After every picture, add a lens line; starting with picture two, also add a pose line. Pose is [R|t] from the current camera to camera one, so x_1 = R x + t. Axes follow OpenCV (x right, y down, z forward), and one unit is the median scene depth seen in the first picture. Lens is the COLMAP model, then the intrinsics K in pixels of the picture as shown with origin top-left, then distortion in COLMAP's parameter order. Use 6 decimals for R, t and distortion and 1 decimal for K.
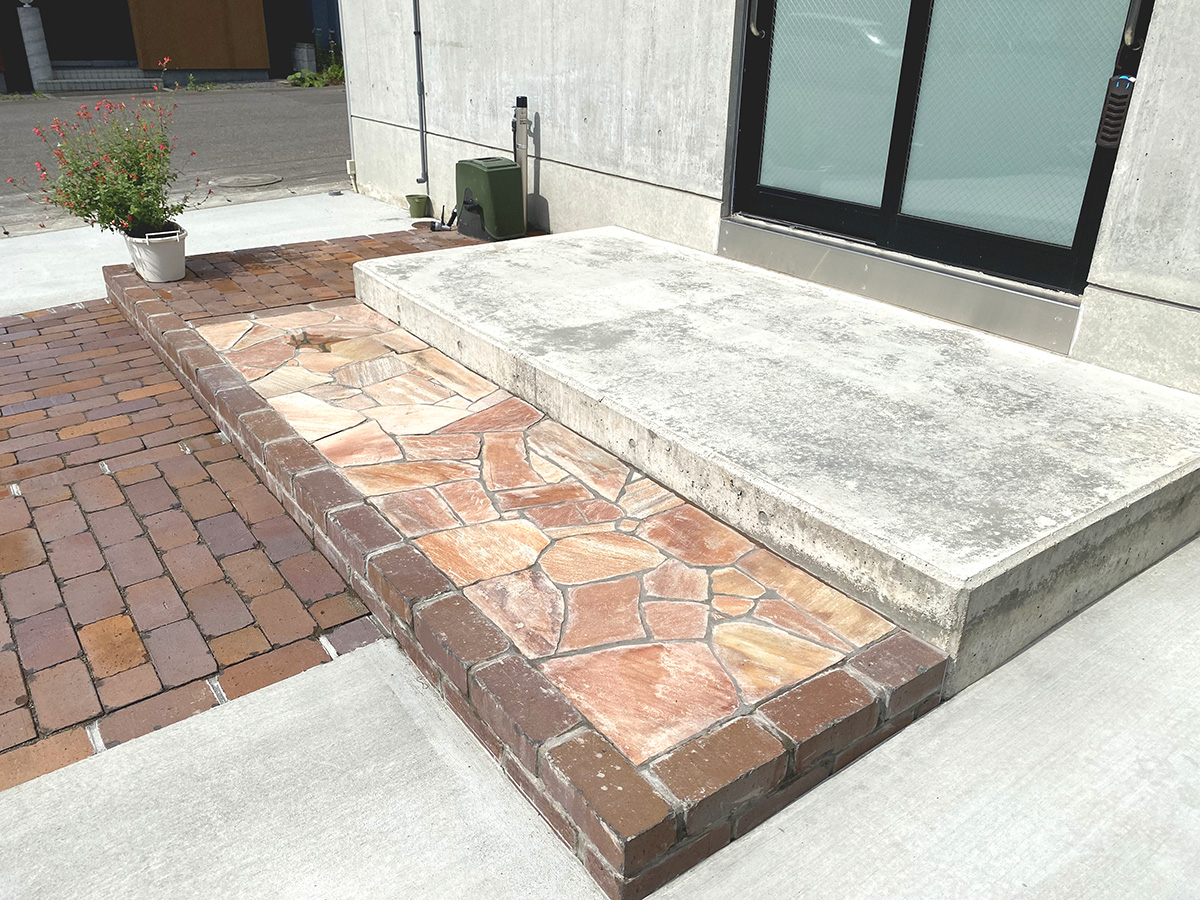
lens RADIAL K [[943.9, 0, 600.0], [0, 943.9, 450.0], [0, 0, 1]] dist [0.000024, -0.008139]
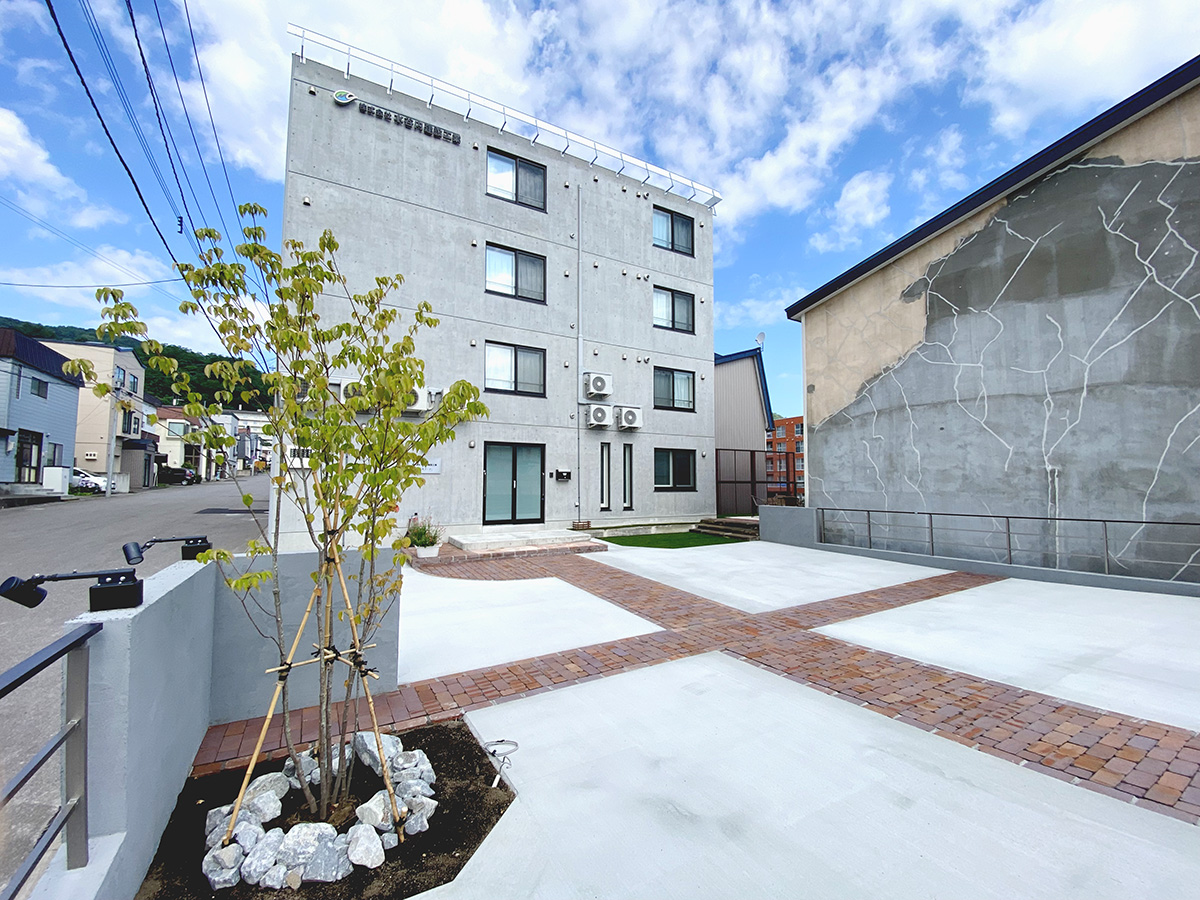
lens RADIAL K [[488.5, 0, 600.0], [0, 488.5, 450.0], [0, 0, 1]] dist [0.000878, -0.014304]
pose [[0.088369, 0.061852, 0.994166, -3.059599], [0.423621, 0.900980, -0.093709, -0.109456], [-0.901519, 0.429430, 0.053416, 0.043159]]
